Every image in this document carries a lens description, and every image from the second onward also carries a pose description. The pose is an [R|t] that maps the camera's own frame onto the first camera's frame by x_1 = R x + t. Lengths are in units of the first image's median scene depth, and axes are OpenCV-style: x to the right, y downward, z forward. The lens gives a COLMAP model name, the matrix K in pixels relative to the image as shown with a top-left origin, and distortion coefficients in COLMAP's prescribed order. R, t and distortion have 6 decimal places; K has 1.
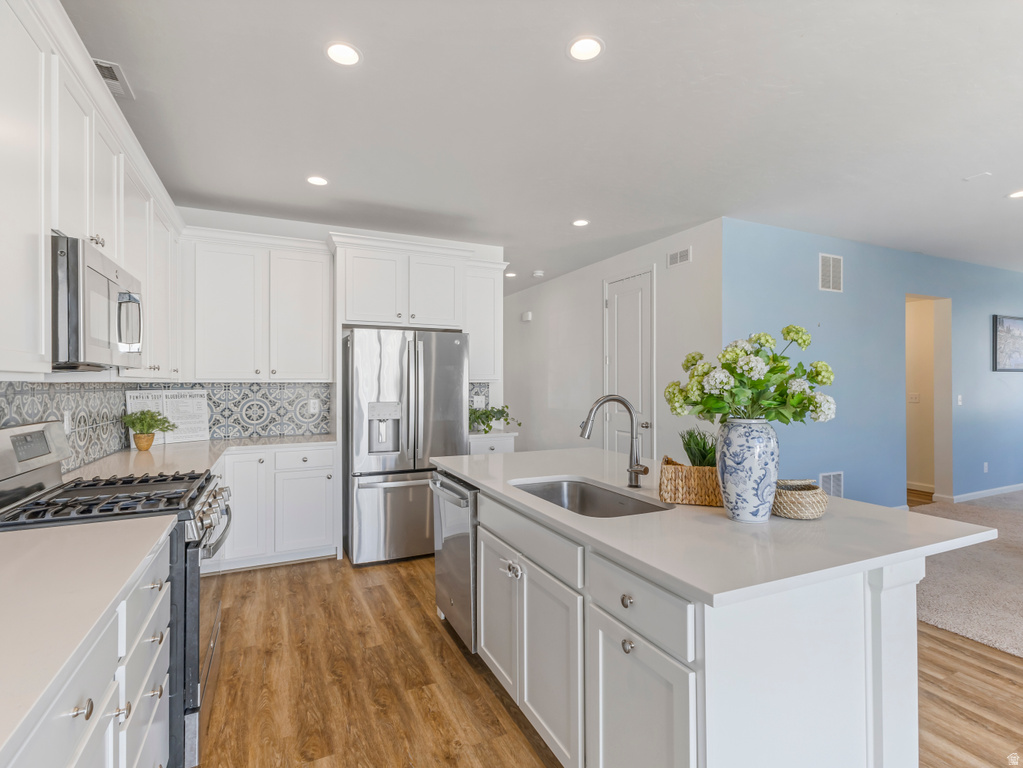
lens RADIAL K [[502.9, 0, 511.5], [0, 502.9, 384.0], [0, 0, 1]] dist [0.004444, -0.000936]
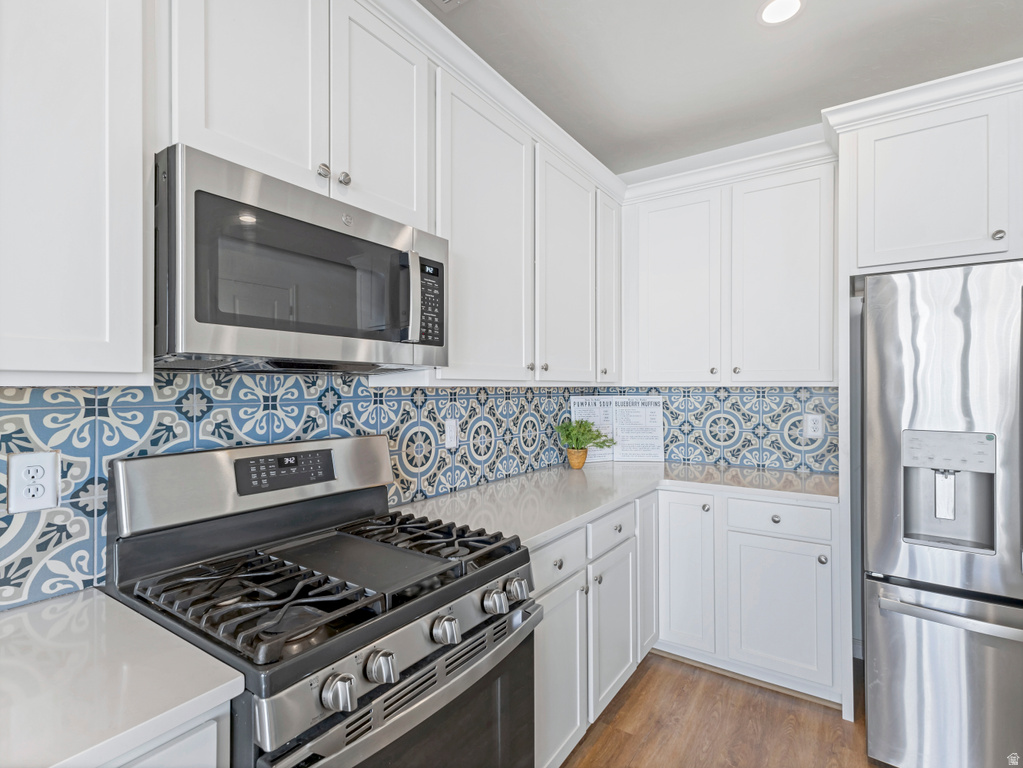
lens RADIAL K [[502.9, 0, 511.5], [0, 502.9, 384.0], [0, 0, 1]] dist [0.004444, -0.000936]
pose [[0.505714, -0.004243, -0.862691, -0.058622], [-0.002544, 0.999976, -0.006409, -0.001589], [0.862698, 0.005436, 0.505691, 0.415777]]
